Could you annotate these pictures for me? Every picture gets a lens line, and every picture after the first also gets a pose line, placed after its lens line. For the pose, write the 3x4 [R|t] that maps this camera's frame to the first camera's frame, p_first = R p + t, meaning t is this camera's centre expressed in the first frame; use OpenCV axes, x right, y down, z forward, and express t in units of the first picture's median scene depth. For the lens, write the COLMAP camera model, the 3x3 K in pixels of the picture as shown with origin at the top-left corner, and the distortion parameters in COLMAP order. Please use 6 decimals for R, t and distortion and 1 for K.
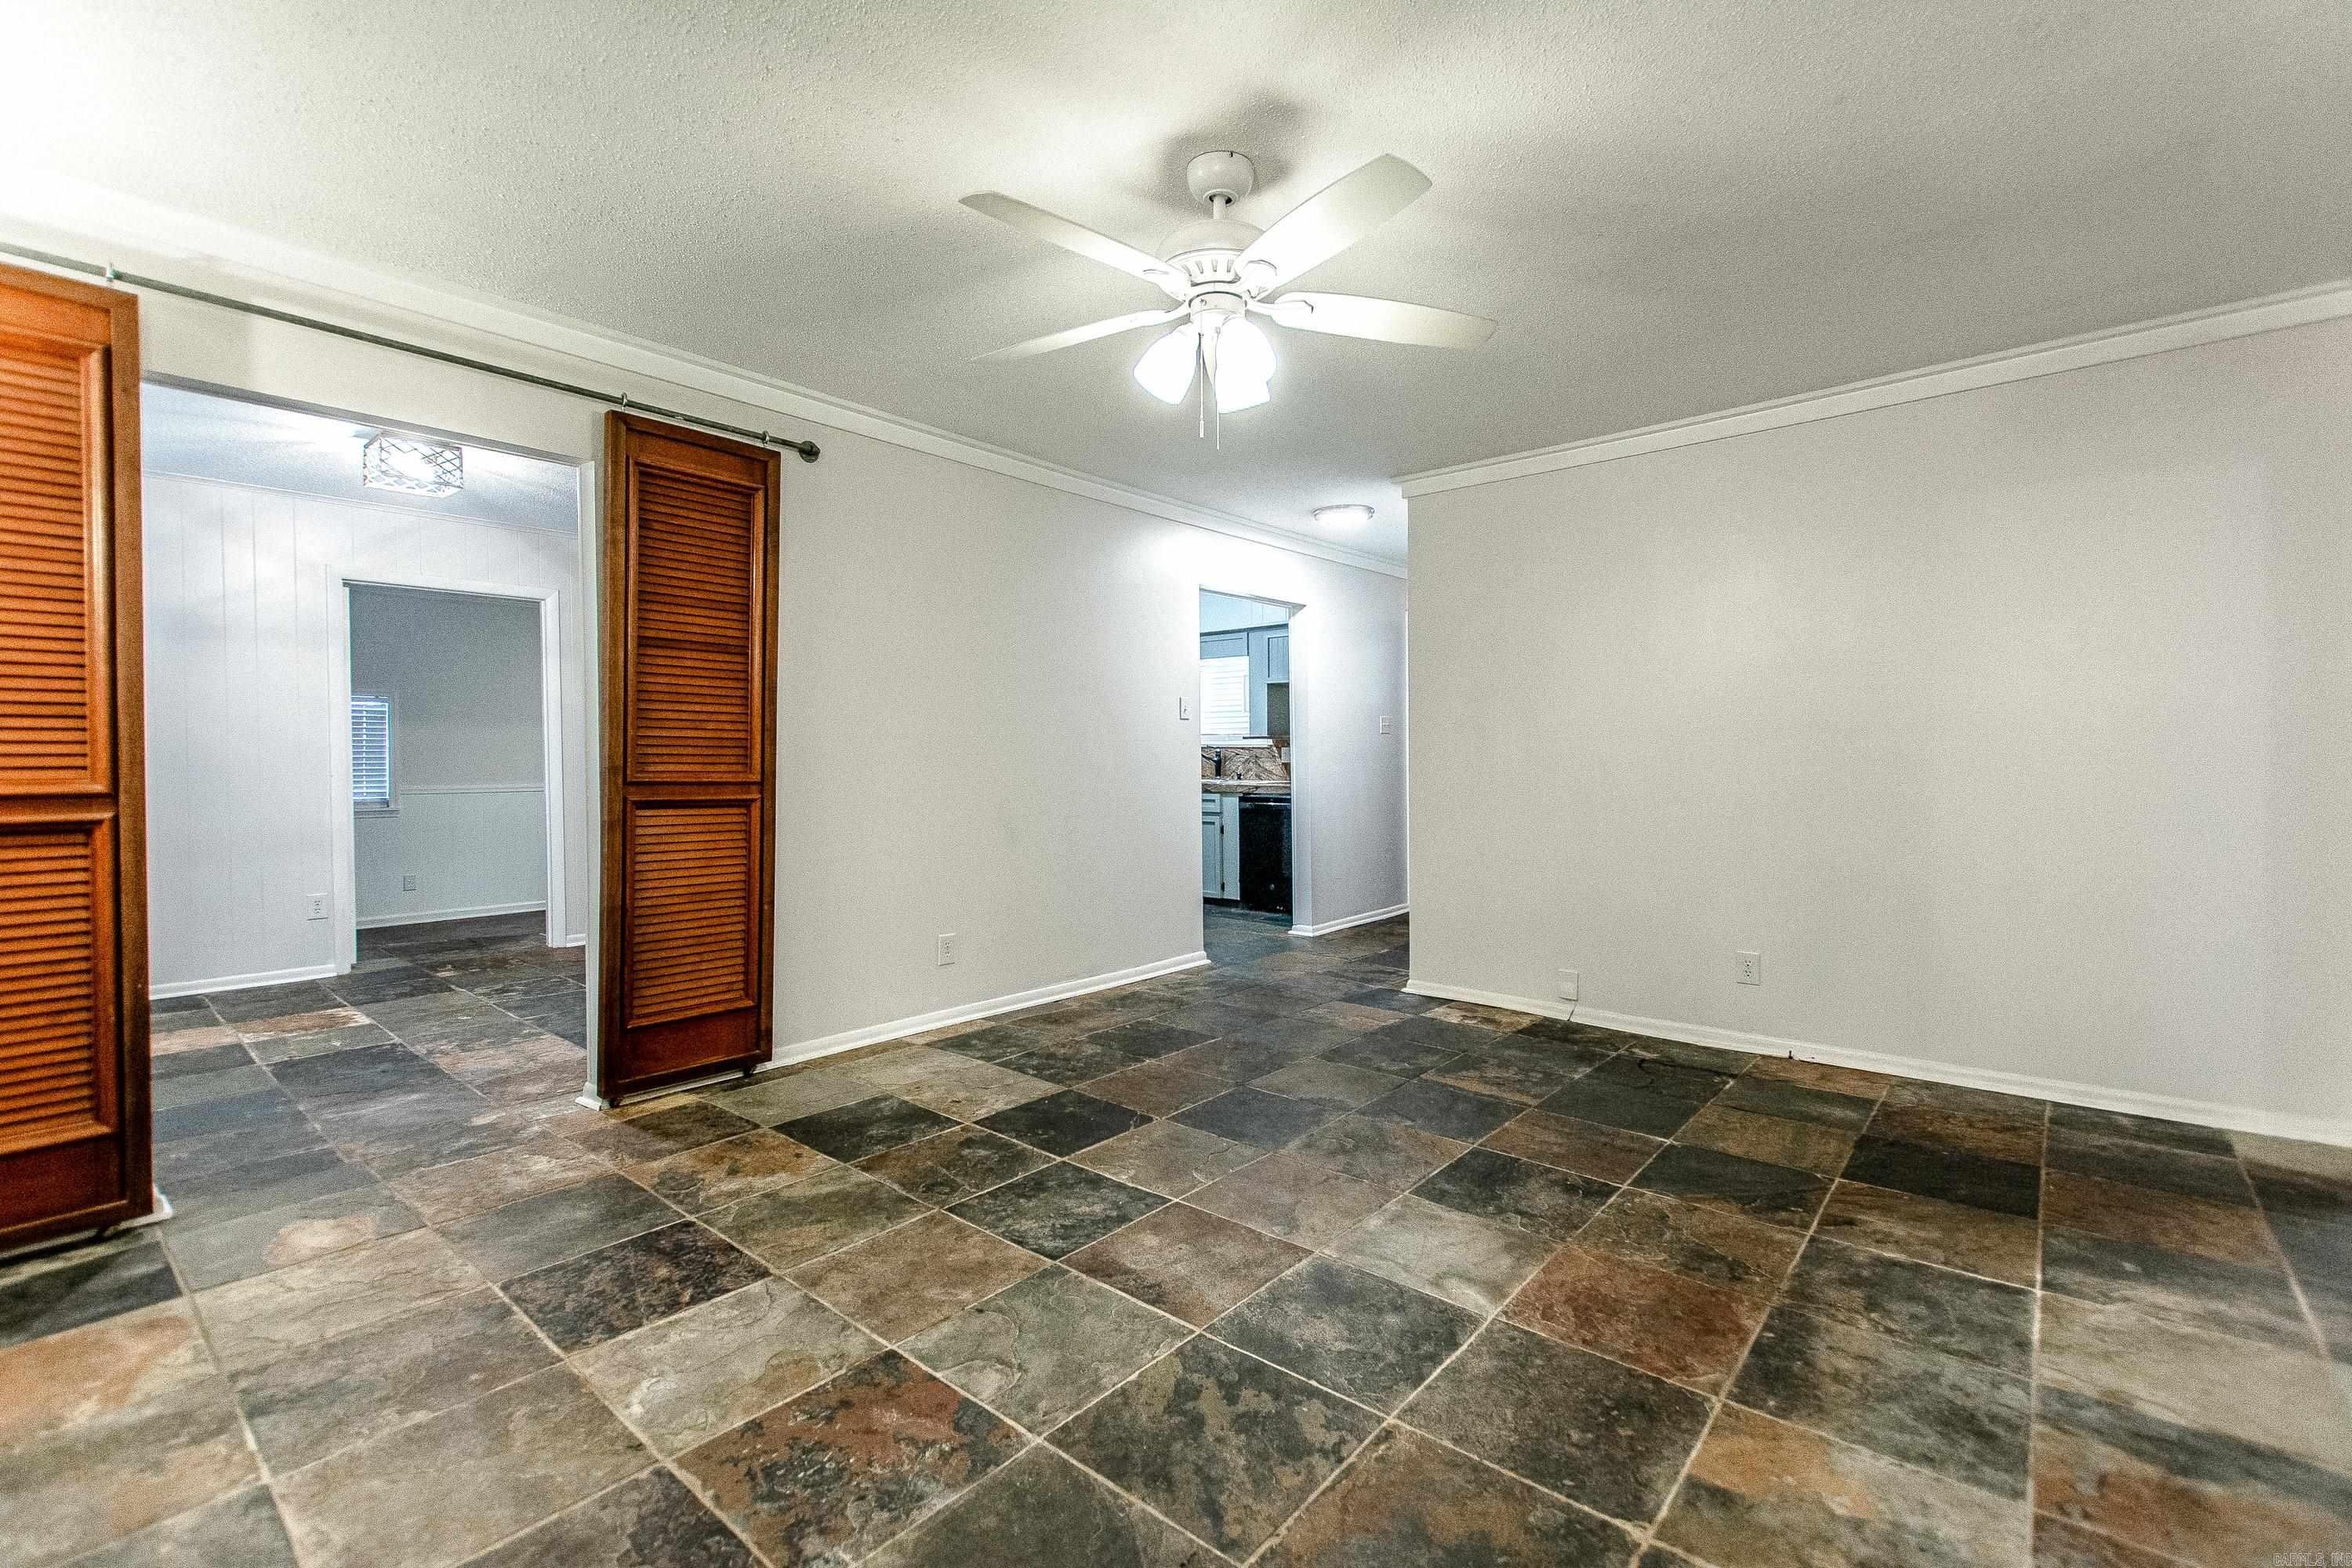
lens RADIAL K [[1037.0, 0, 1190.3], [0, 1037.0, 778.5], [0, 0, 1]] dist [0.000835, -0.000530]
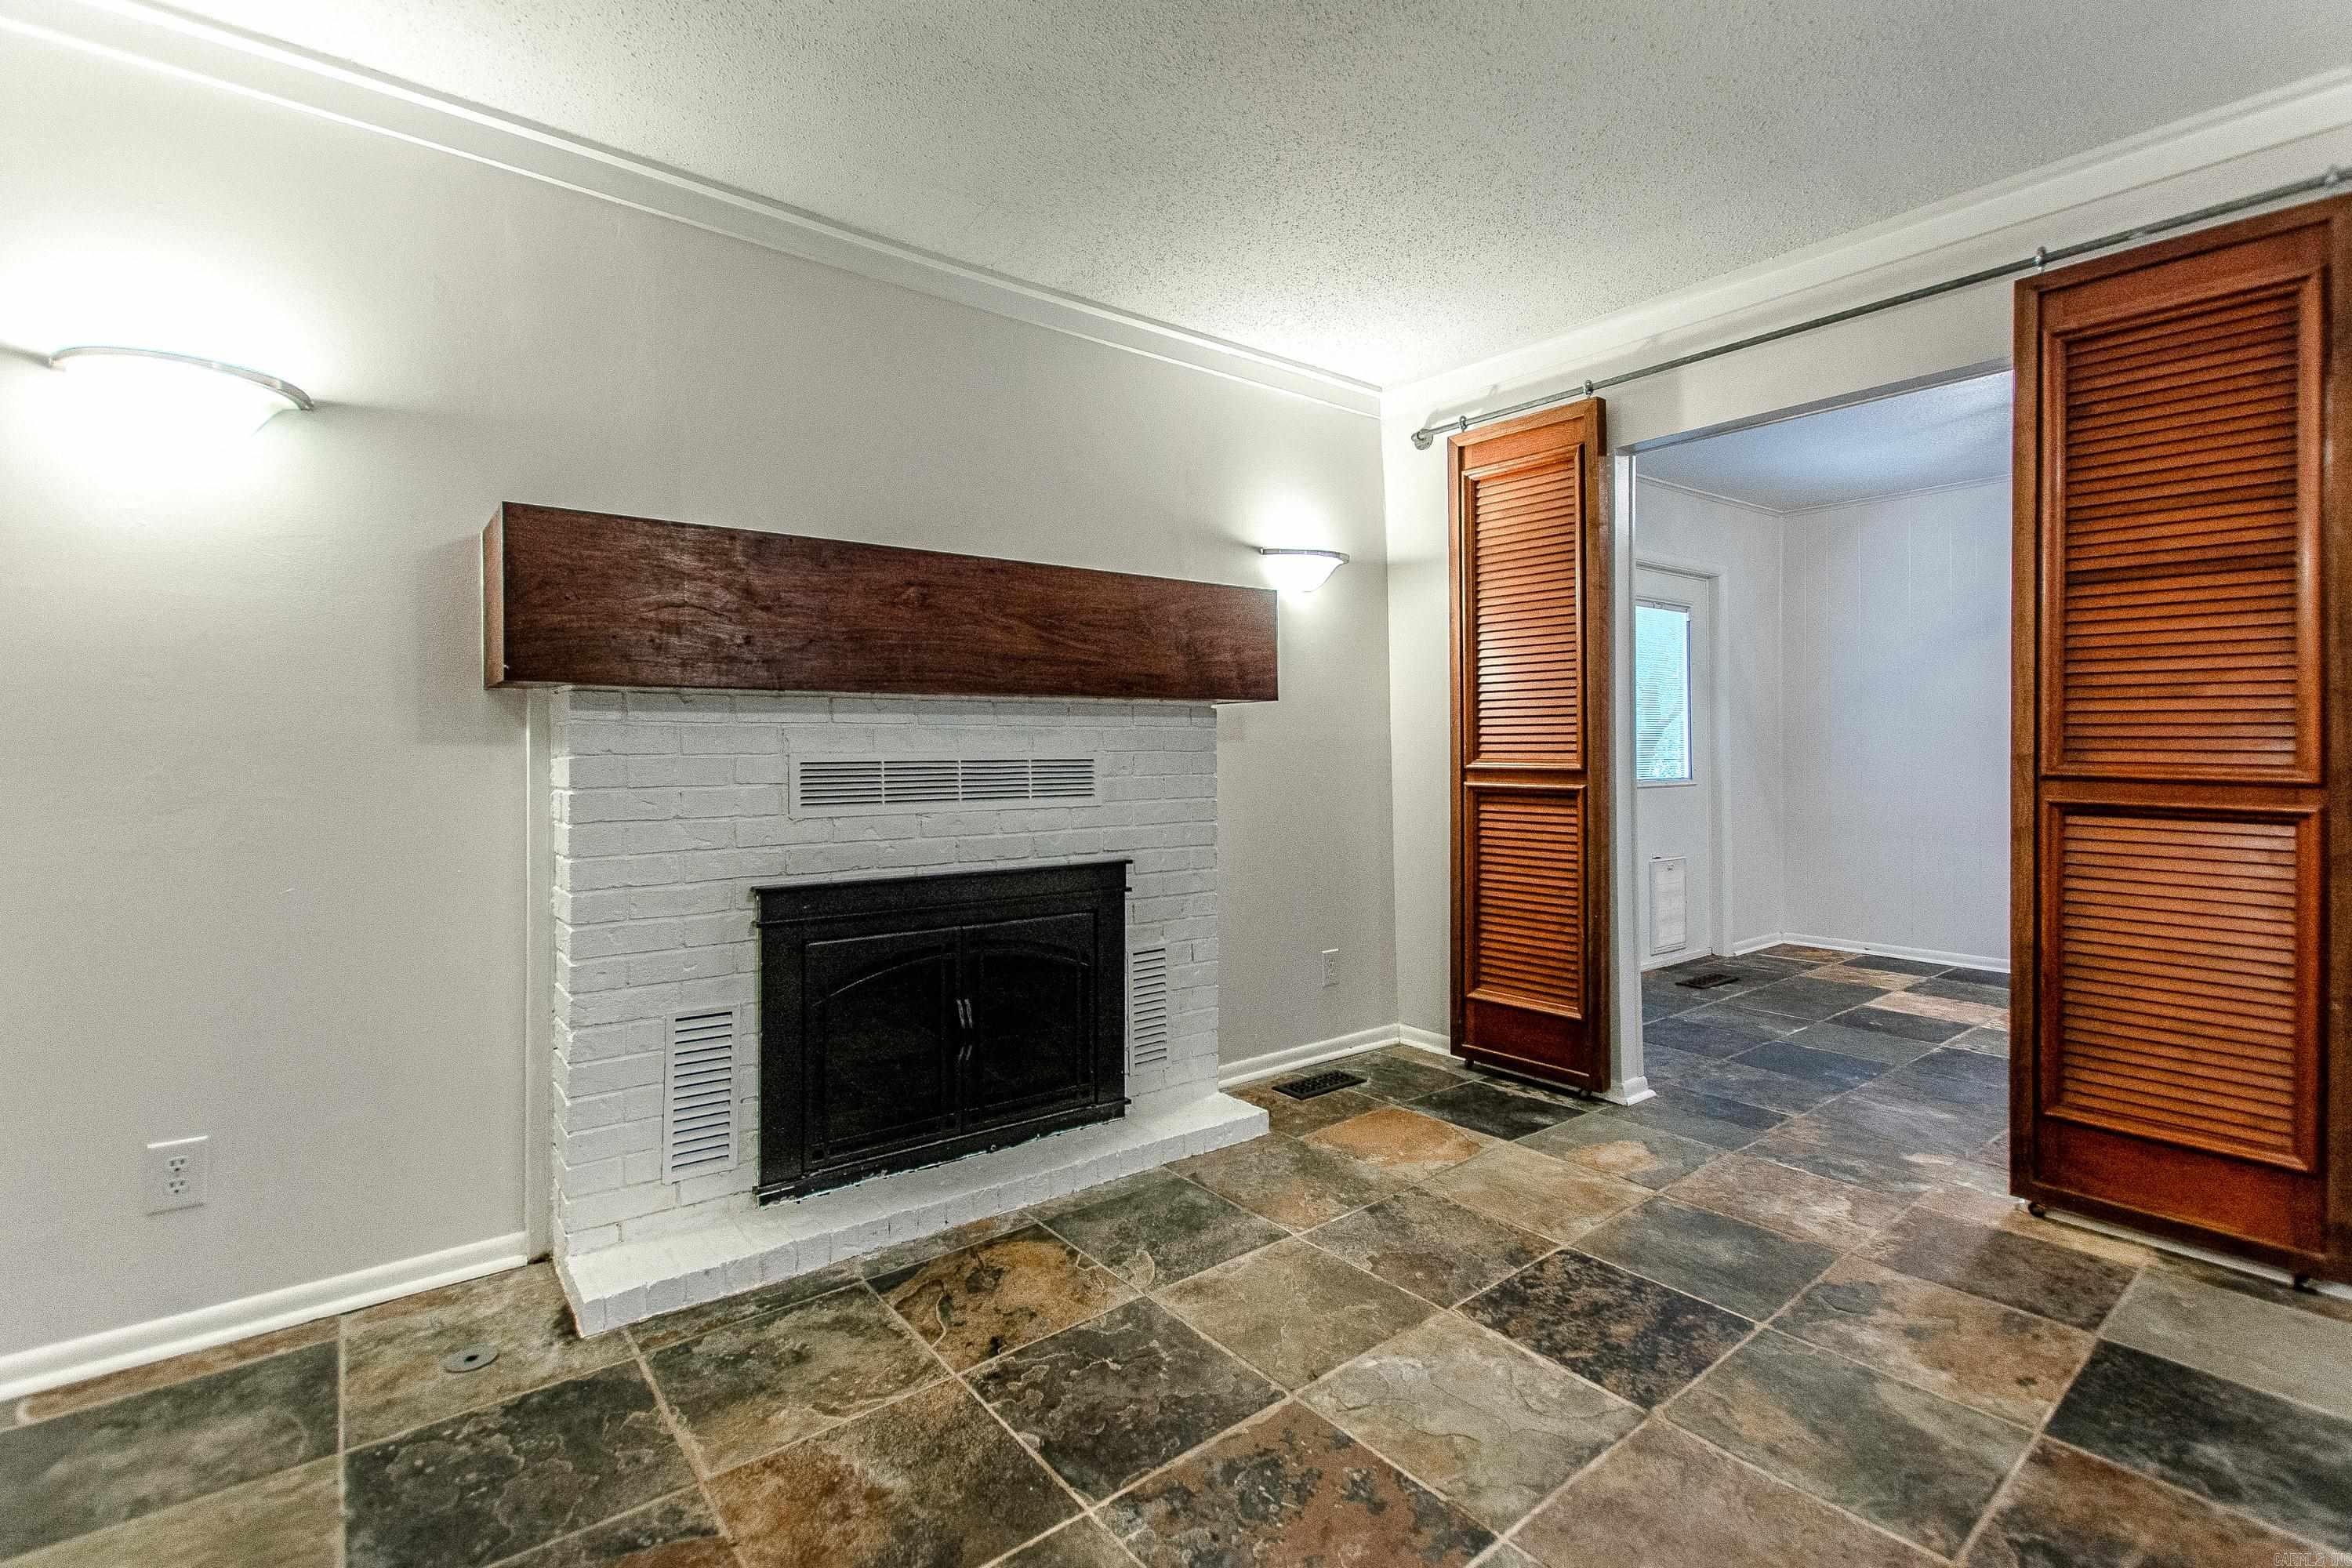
lens RADIAL K [[1050.8, 0, 1197.6], [0, 1050.8, 742.2], [0, 0, 1]] dist [0.000795, -0.000206]
pose [[-0.184399, -0.003869, -0.982844, 0.354662], [-0.017338, 0.999849, -0.000683, -0.011230], [0.982699, 0.016914, -0.184438, 0.659940]]
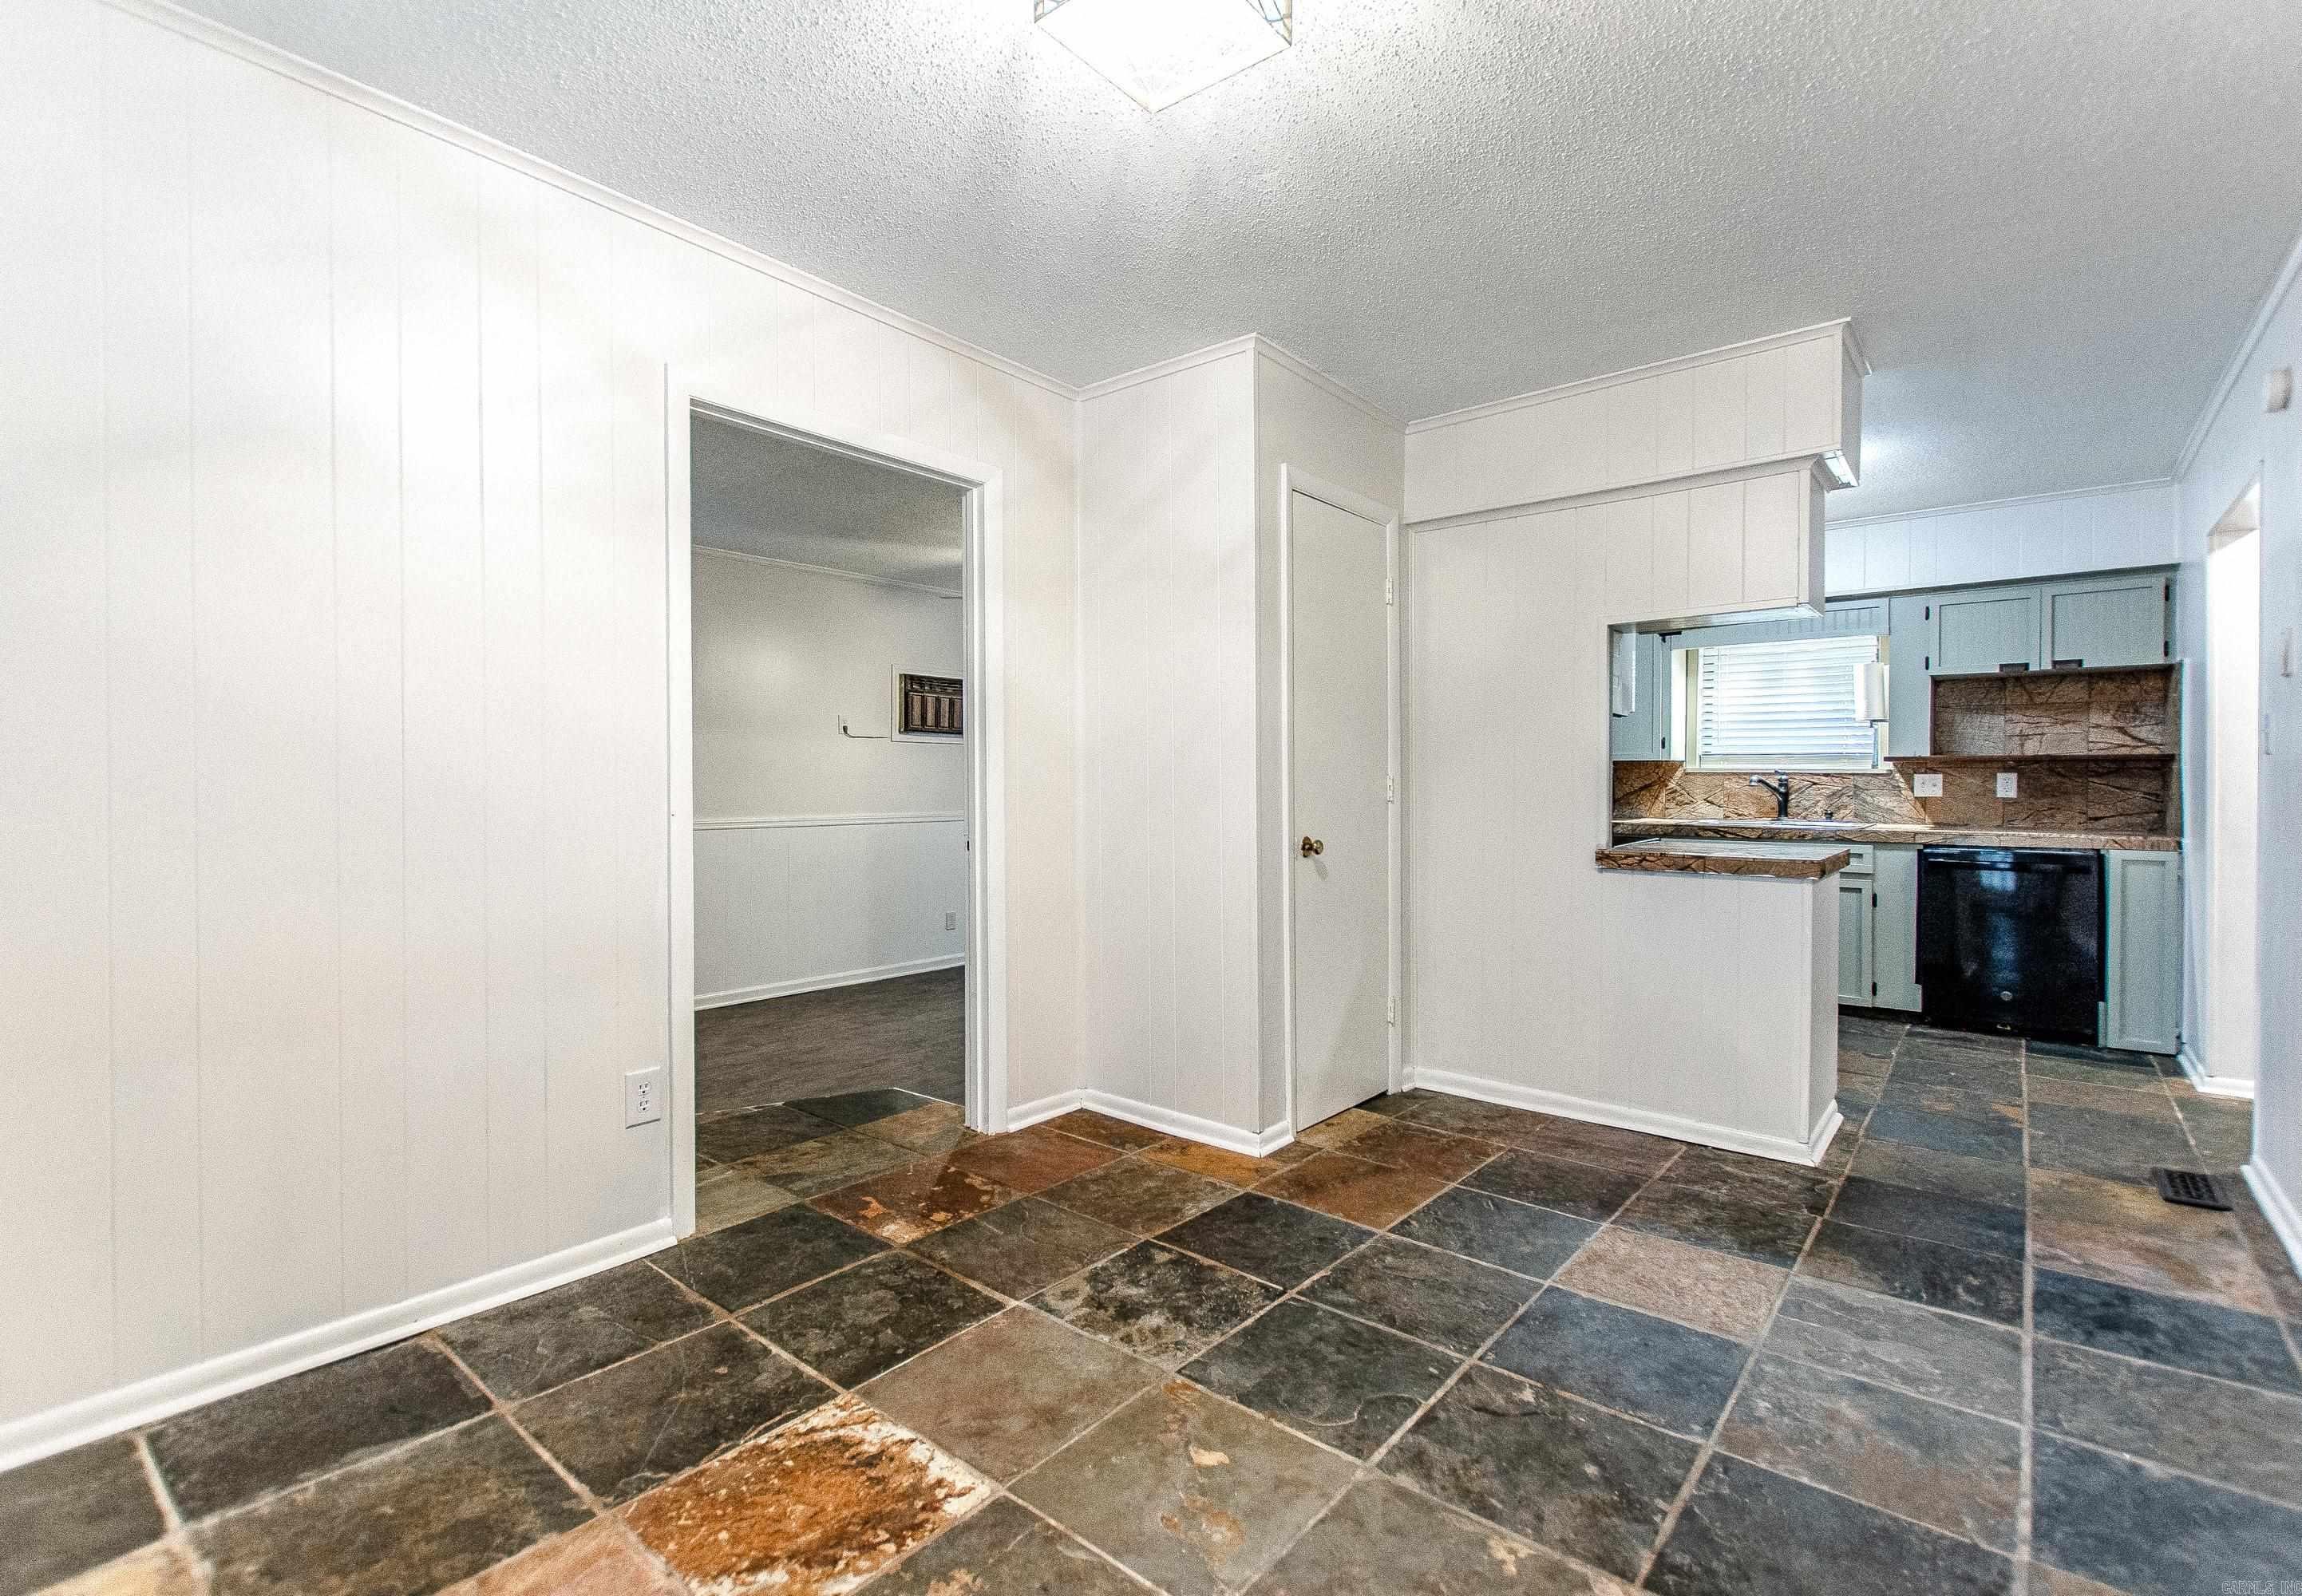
lens RADIAL K [[1054.6, 0, 1180.7], [0, 1054.6, 801.1], [0, 0, 1]] dist [0.008122, -0.005981]
pose [[0.999510, 0.008777, 0.030041, -1.193687], [-0.008646, 0.999953, -0.004483, -0.016634], [-0.030079, 0.004221, 0.999539, 1.001716]]
